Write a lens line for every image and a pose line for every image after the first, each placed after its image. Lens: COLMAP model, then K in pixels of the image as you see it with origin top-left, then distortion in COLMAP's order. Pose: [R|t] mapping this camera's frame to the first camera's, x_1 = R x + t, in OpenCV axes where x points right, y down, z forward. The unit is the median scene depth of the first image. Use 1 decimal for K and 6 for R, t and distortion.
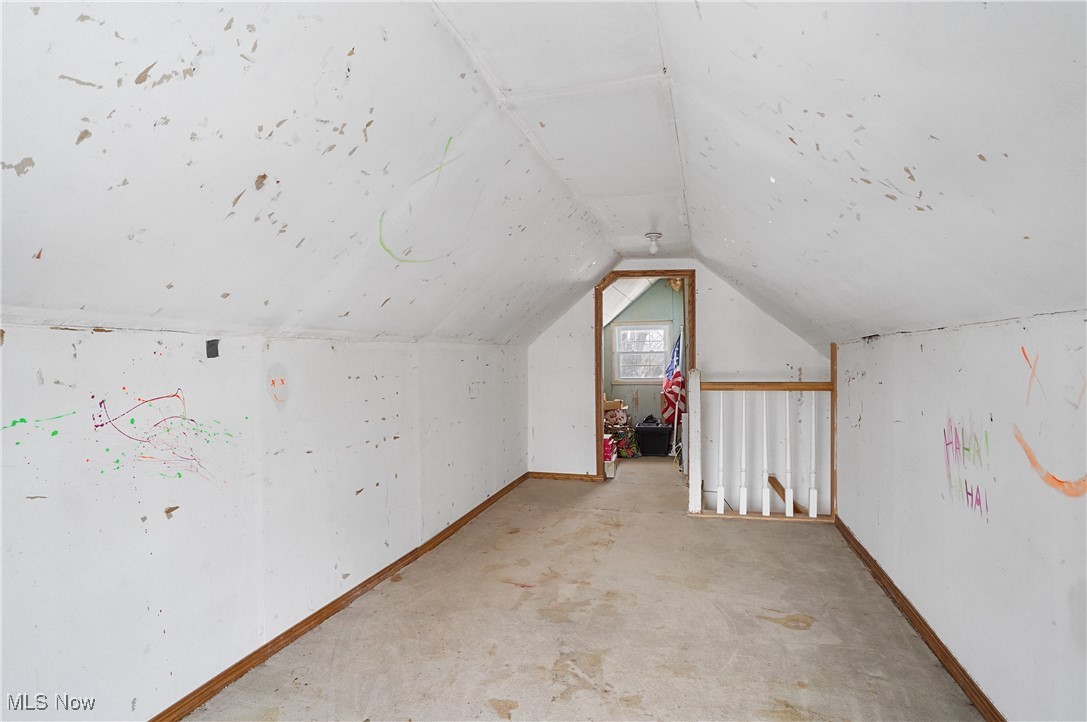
lens RADIAL K [[577.1, 0, 539.1], [0, 577.1, 361.9], [0, 0, 1]] dist [-0.061495, 0.030515]
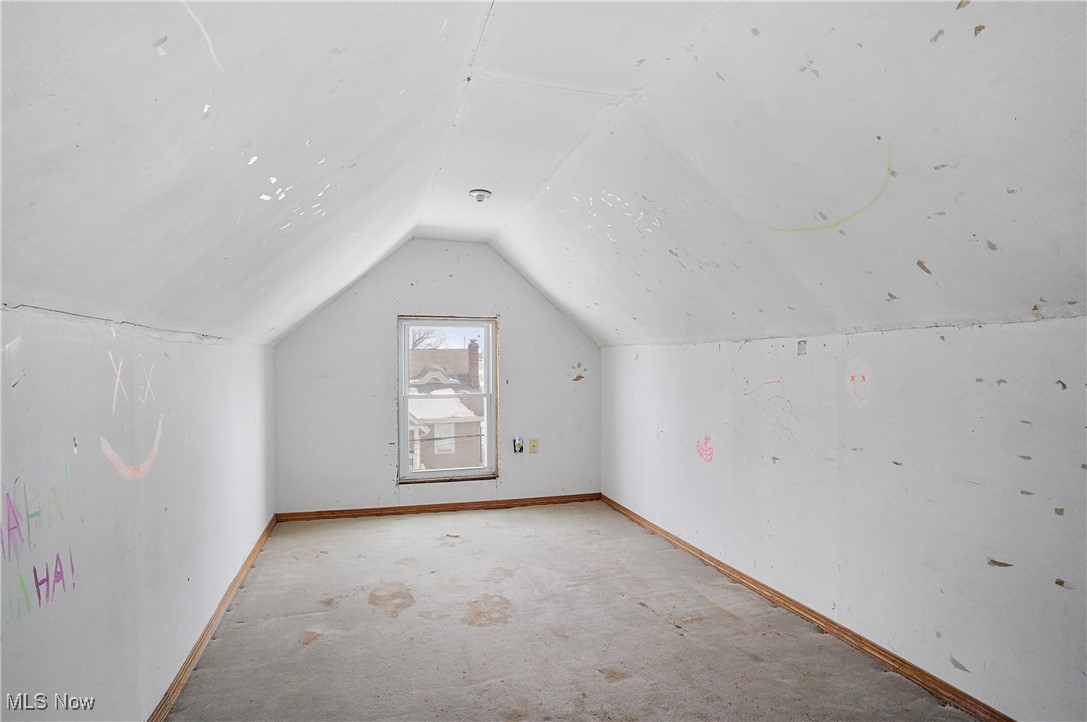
lens RADIAL K [[577.1, 0, 539.8], [0, 577.1, 361.0], [0, 0, 1]] dist [-0.061495, 0.030515]
pose [[-0.839139, 0.012029, -0.543784, 0.643419], [0.013170, 0.999912, 0.001797, -0.003548], [0.543758, -0.005653, -0.839223, 1.834201]]
